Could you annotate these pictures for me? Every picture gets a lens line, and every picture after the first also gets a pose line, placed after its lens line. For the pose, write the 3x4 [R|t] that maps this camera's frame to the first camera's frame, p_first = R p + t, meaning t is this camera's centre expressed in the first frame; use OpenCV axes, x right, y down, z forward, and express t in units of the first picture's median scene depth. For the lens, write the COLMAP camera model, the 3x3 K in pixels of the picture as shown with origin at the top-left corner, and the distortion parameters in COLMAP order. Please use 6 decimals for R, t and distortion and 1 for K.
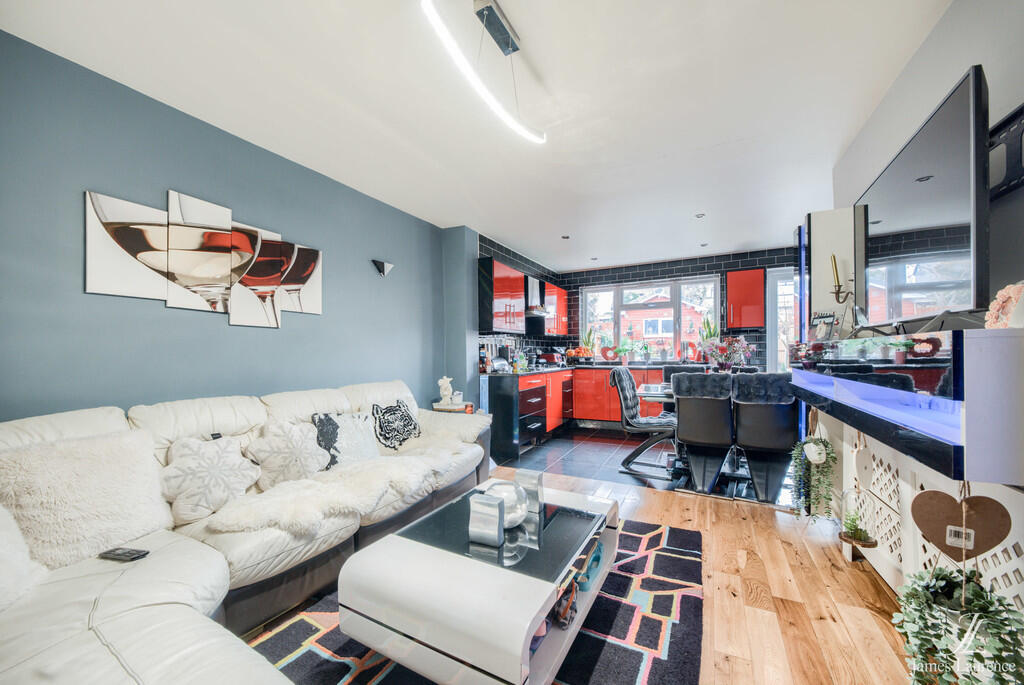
lens RADIAL K [[381.7, 0, 475.2], [0, 381.7, 360.4], [0, 0, 1]] dist [0.001335, -0.000022]
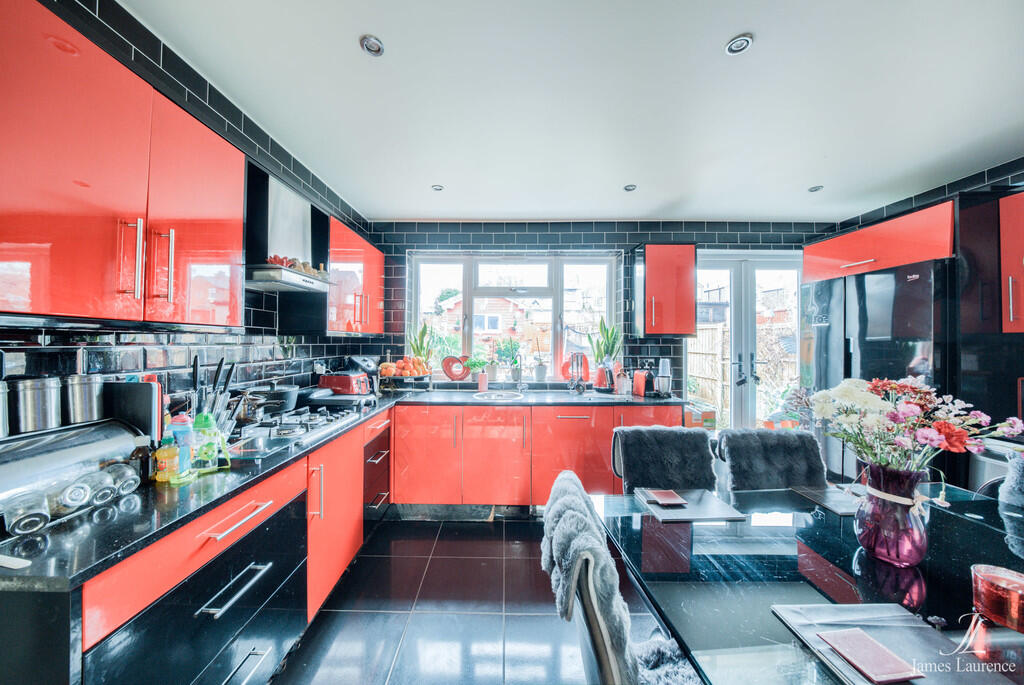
lens RADIAL K [[354.2, 0, 506.4], [0, 354.2, 340.1], [0, 0, 1]] dist [-0.014550, 0.001208]
pose [[0.855969, 0.021084, 0.516597, 0.137457], [-0.006579, 0.999531, -0.029893, -0.045613], [-0.516985, 0.022189, 0.855707, 0.496713]]
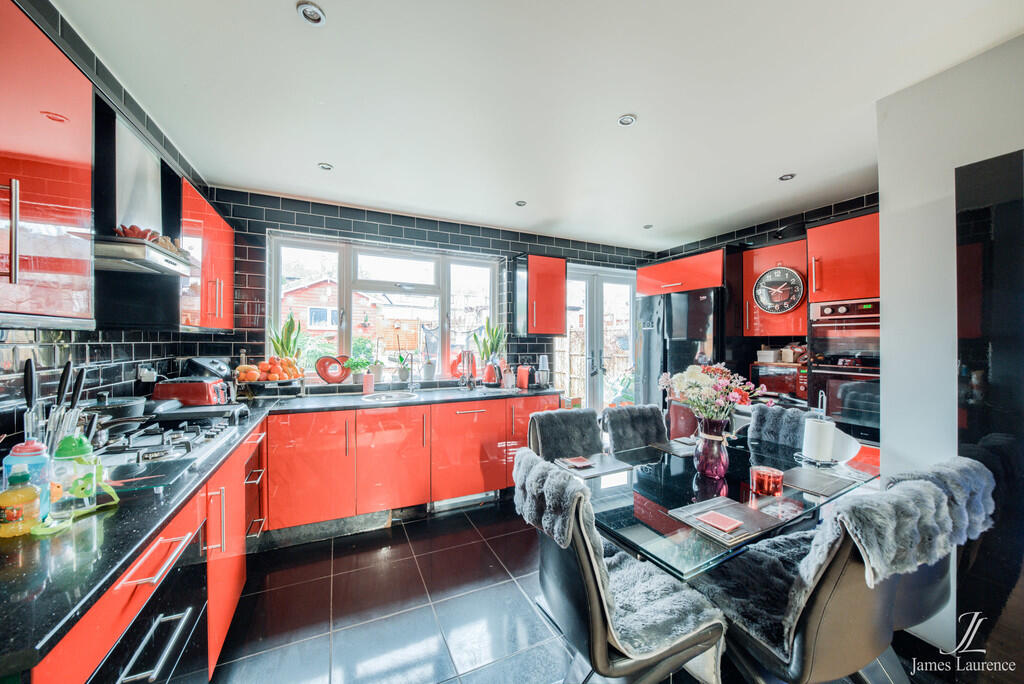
lens RADIAL K [[371.7, 0, 515.7], [0, 371.7, 342.1], [0, 0, 1]] dist [0.000761, 0.000361]
pose [[0.541479, 0.016594, 0.840550, 0.060210], [0.000760, 0.999795, -0.020228, -0.045080], [-0.840714, 0.011592, 0.541356, 0.515751]]
